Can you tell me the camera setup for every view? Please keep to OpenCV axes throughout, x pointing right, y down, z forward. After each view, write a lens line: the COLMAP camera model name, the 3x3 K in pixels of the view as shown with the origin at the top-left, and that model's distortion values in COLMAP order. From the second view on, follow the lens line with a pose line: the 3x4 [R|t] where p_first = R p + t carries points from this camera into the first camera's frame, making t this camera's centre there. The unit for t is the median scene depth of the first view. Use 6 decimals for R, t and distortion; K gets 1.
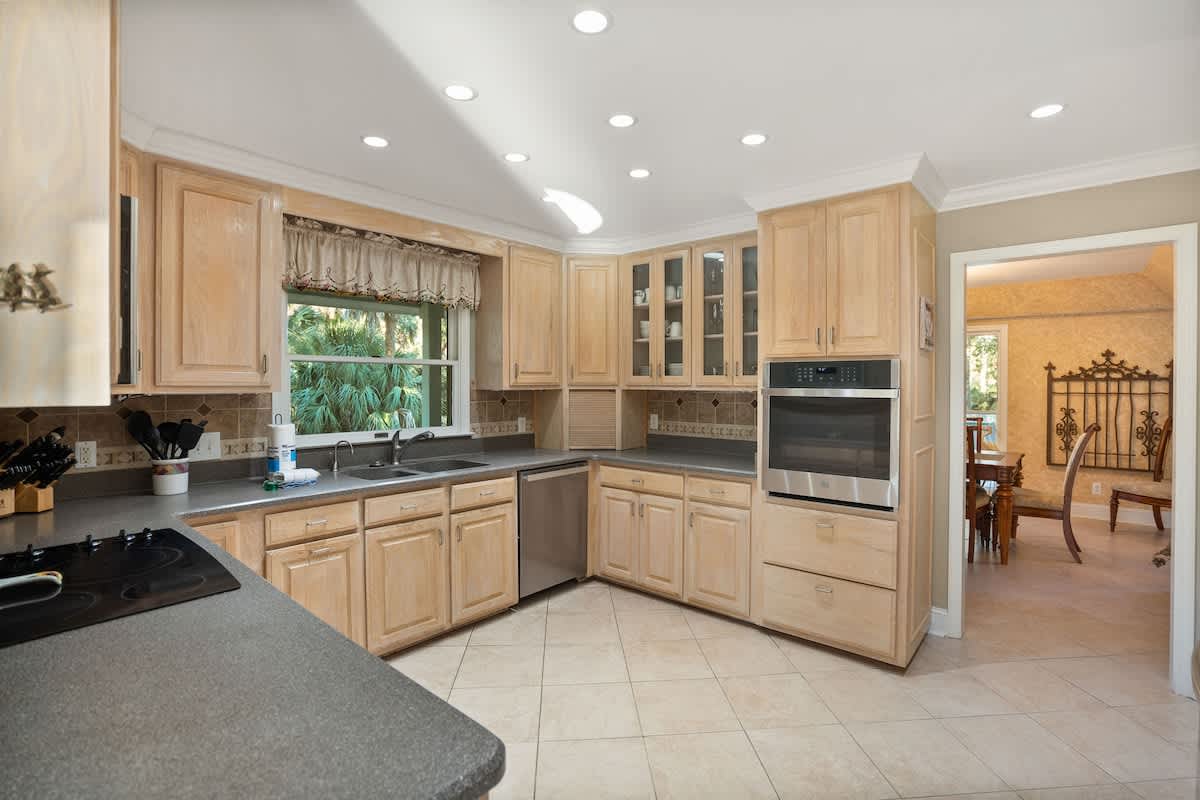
lens RADIAL K [[557.5, 0, 600.6], [0, 557.5, 391.0], [0, 0, 1]] dist [-0.020963, 0.002927]
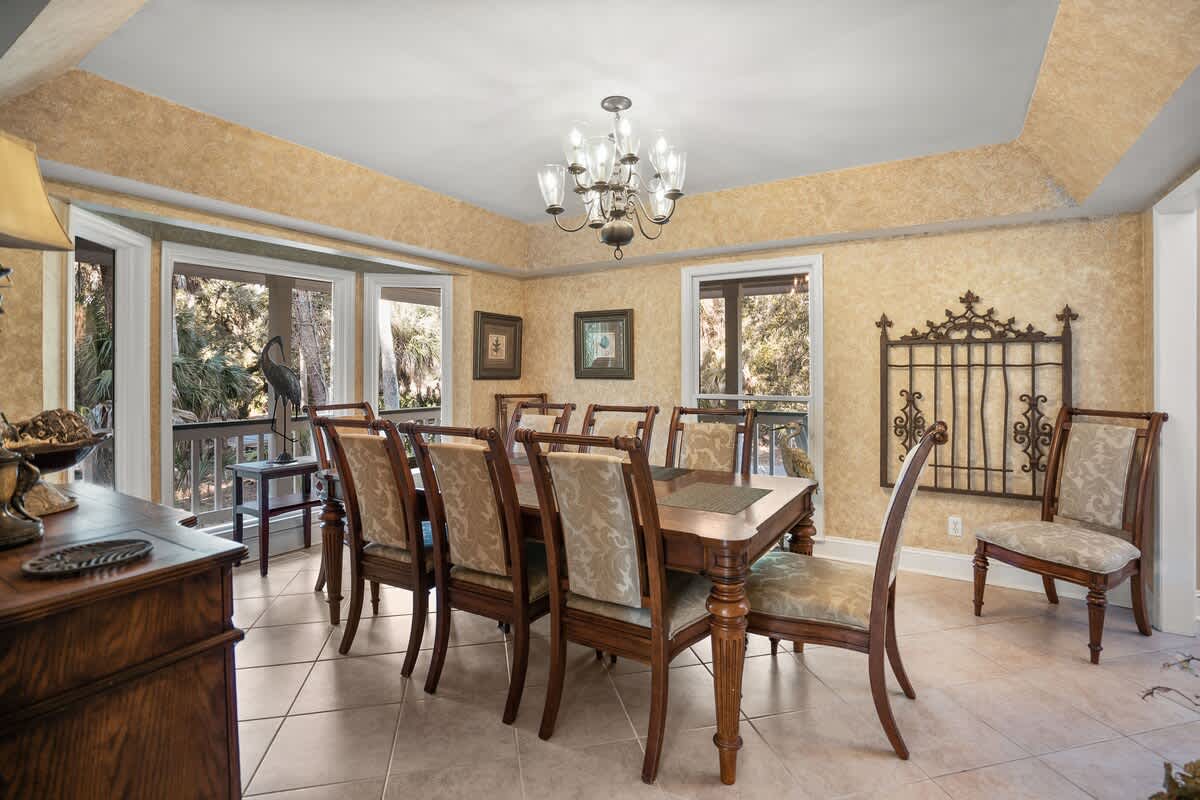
lens RADIAL K [[557.5, 0, 616.3], [0, 557.5, 368.8], [0, 0, 1]] dist [-0.020963, 0.002927]
pose [[0.987183, -0.002466, 0.159572, 0.440917], [0.004535, 0.999910, -0.012603, 0.013597], [-0.159527, 0.013165, 0.987106, 0.459744]]
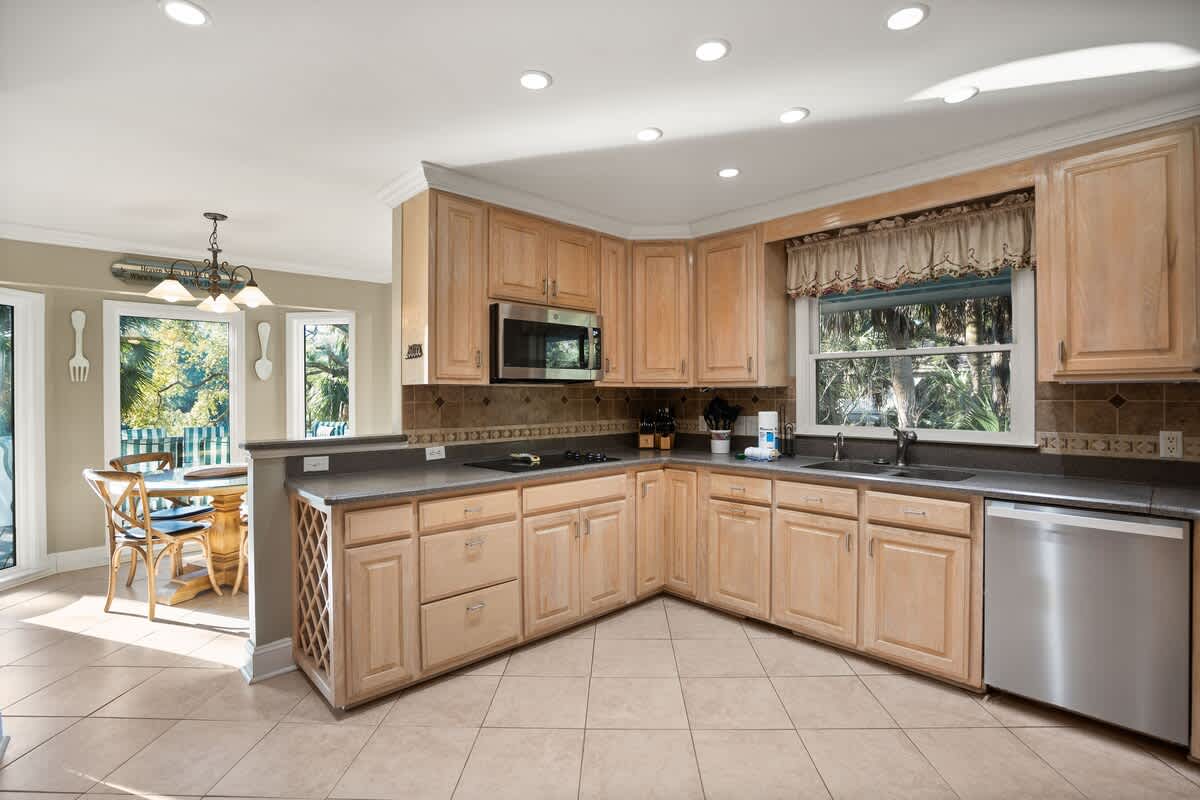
lens RADIAL K [[557.5, 0, 605.5], [0, 557.5, 394.8], [0, 0, 1]] dist [-0.020963, 0.002927]
pose [[-0.067572, 0.003108, -0.997710, 0.979564], [-0.008206, 0.999960, 0.003671, 0.029024], [0.997681, 0.008435, -0.067544, 0.995968]]
